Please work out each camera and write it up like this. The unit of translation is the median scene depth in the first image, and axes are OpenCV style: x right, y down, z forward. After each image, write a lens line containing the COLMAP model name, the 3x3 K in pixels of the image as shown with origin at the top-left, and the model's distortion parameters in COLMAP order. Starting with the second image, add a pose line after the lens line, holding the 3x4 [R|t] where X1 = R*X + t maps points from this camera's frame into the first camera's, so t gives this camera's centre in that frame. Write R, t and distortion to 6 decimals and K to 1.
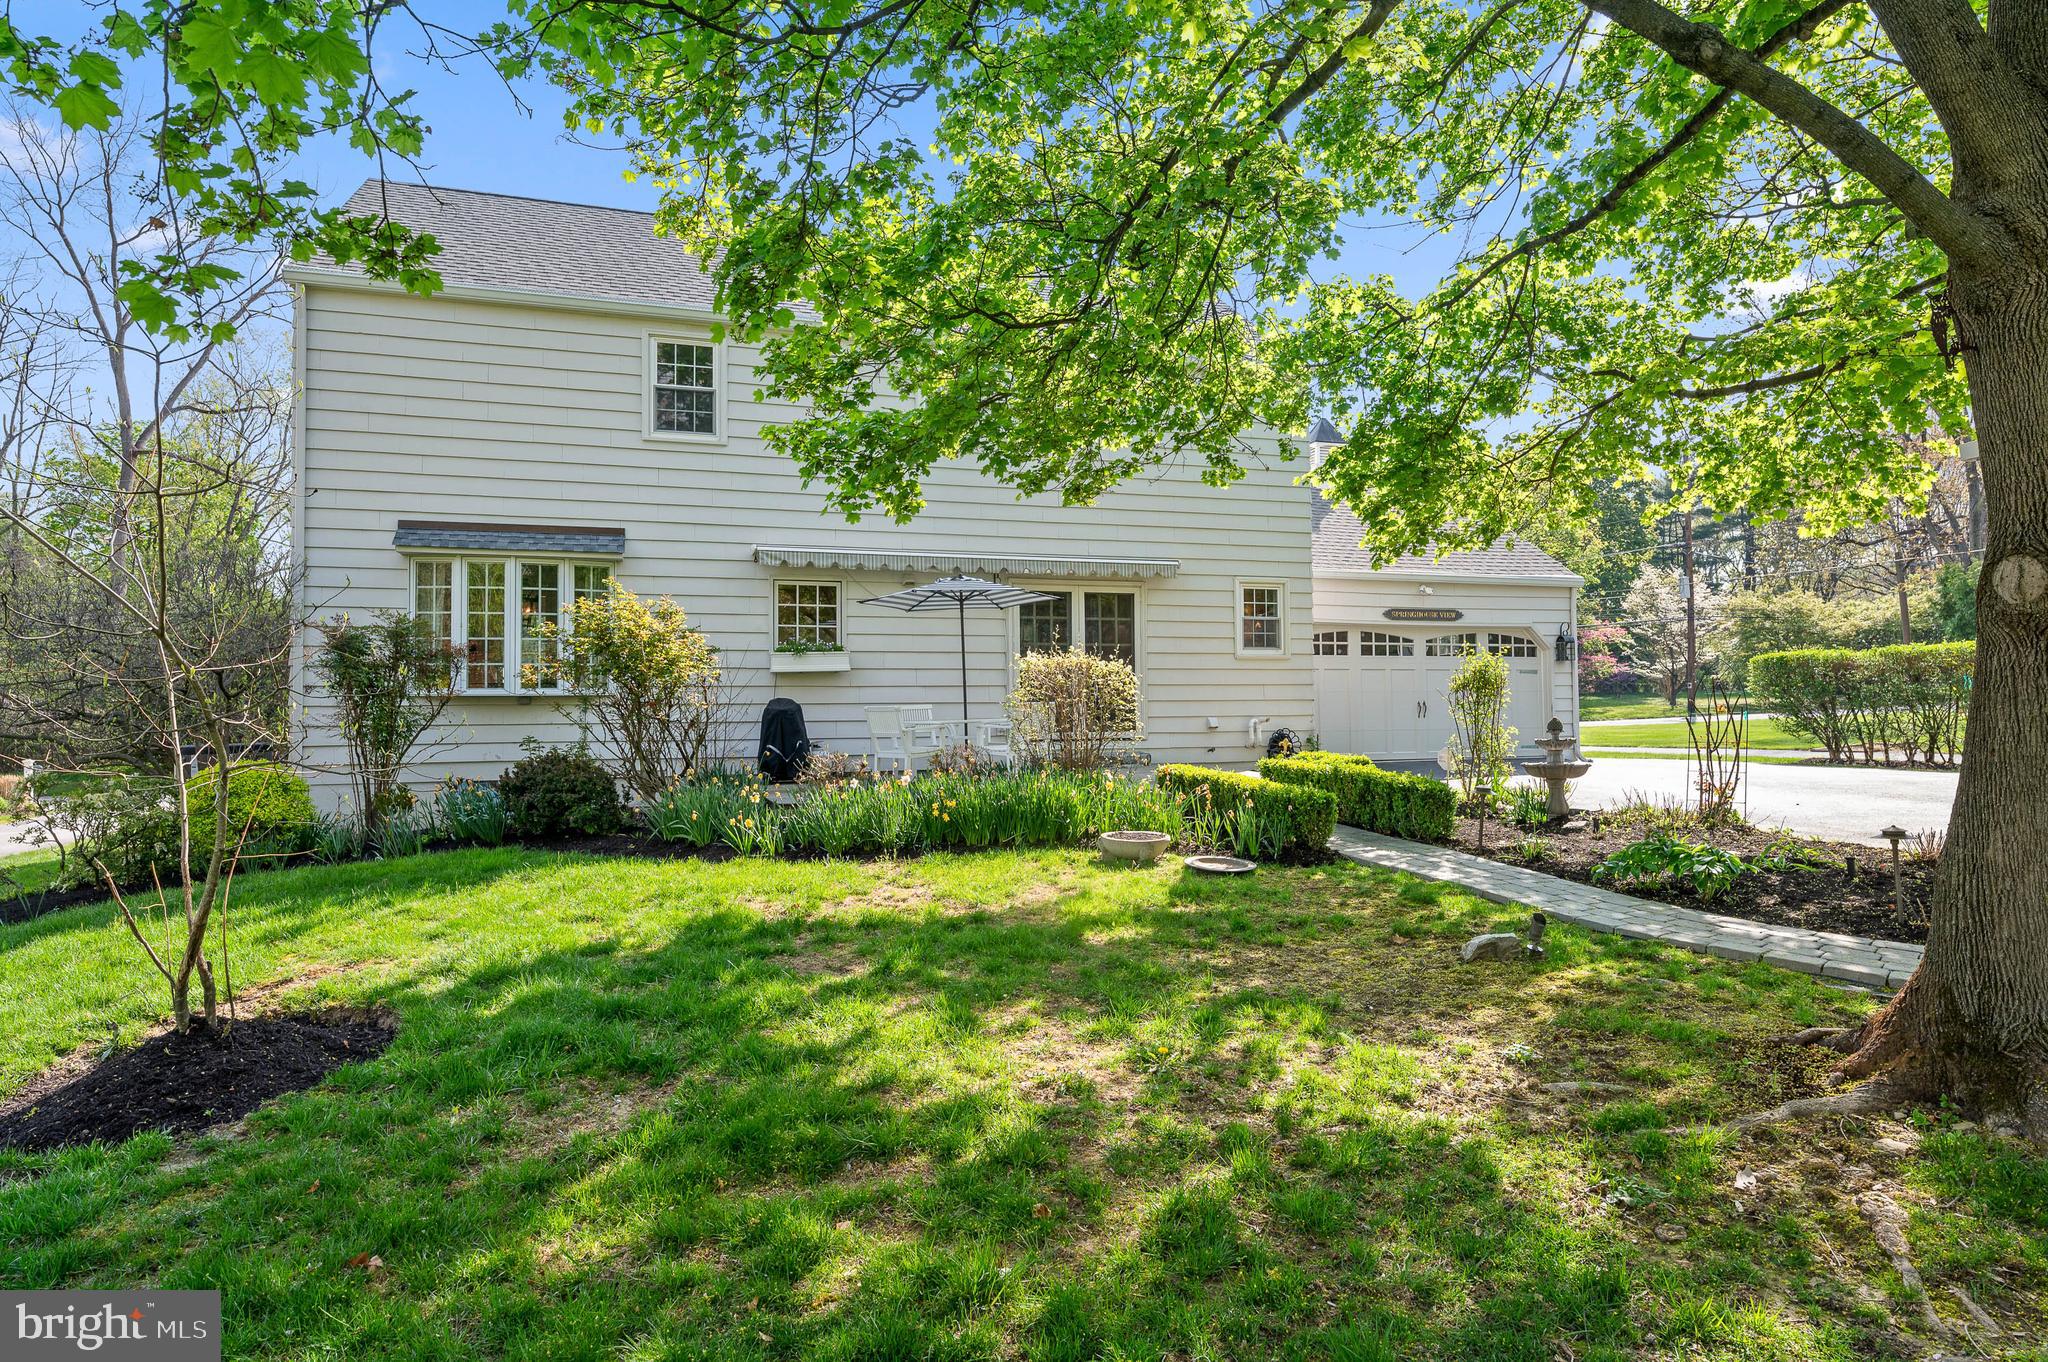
lens RADIAL K [[1175.7, 0, 1024.0], [0, 1175.7, 681.0], [0, 0, 1]] dist [-0.000646, -0.000436]
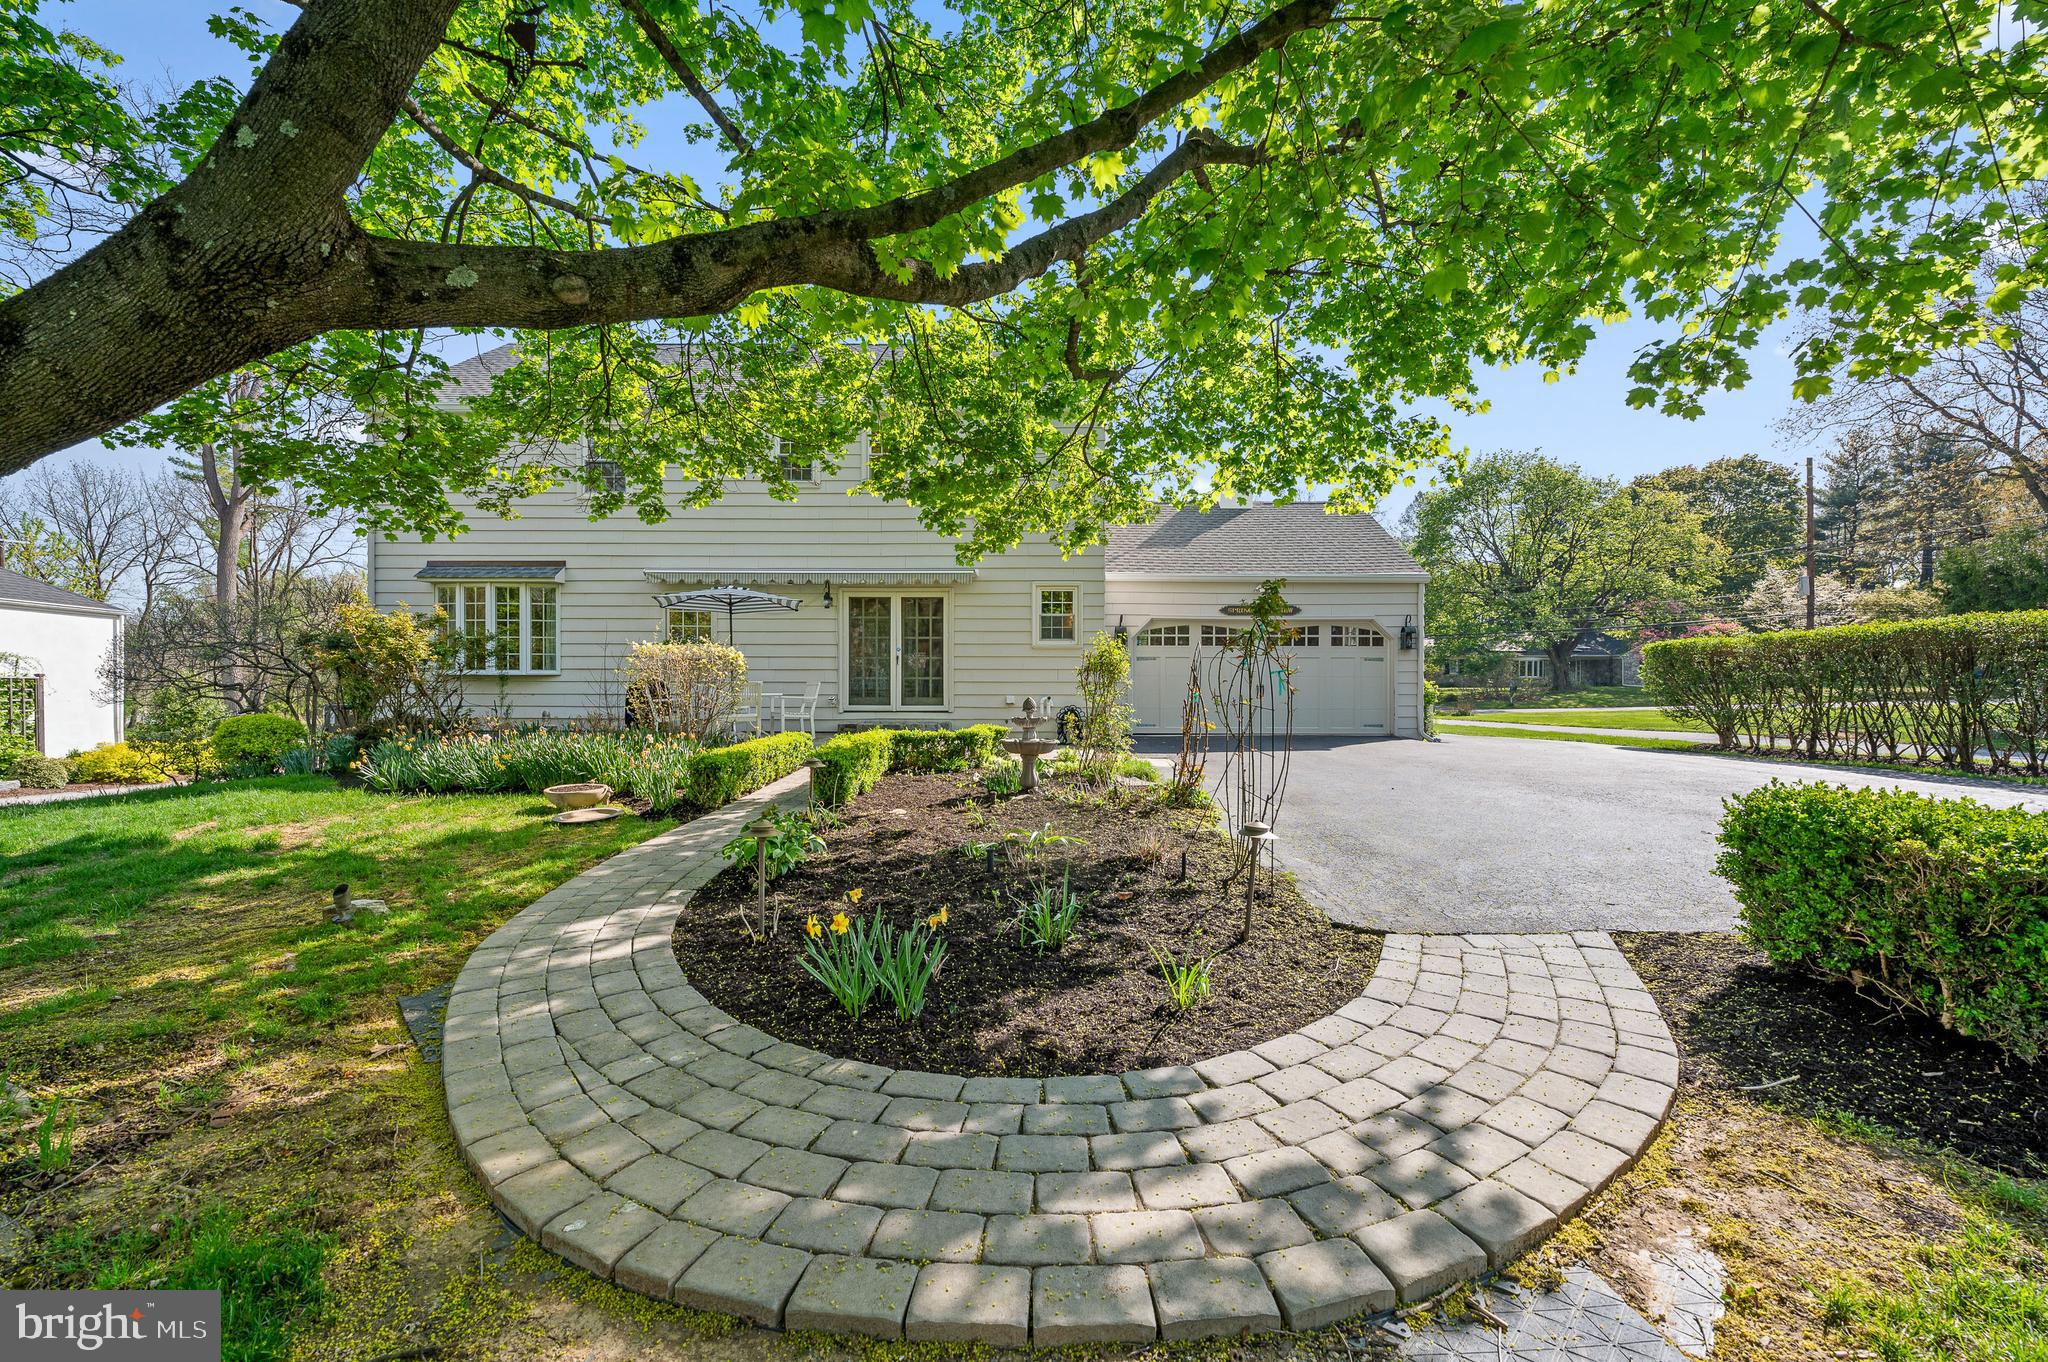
lens RADIAL K [[825.4, 0, 1036.2], [0, 825.4, 671.1], [0, 0, 1]] dist [0.000076, 0.000106]
pose [[0.950007, 0.002294, -0.312221, 0.389412], [-0.002306, 0.999997, 0.000329, 0.003929], [0.312221, 0.000407, 0.950009, 0.156468]]
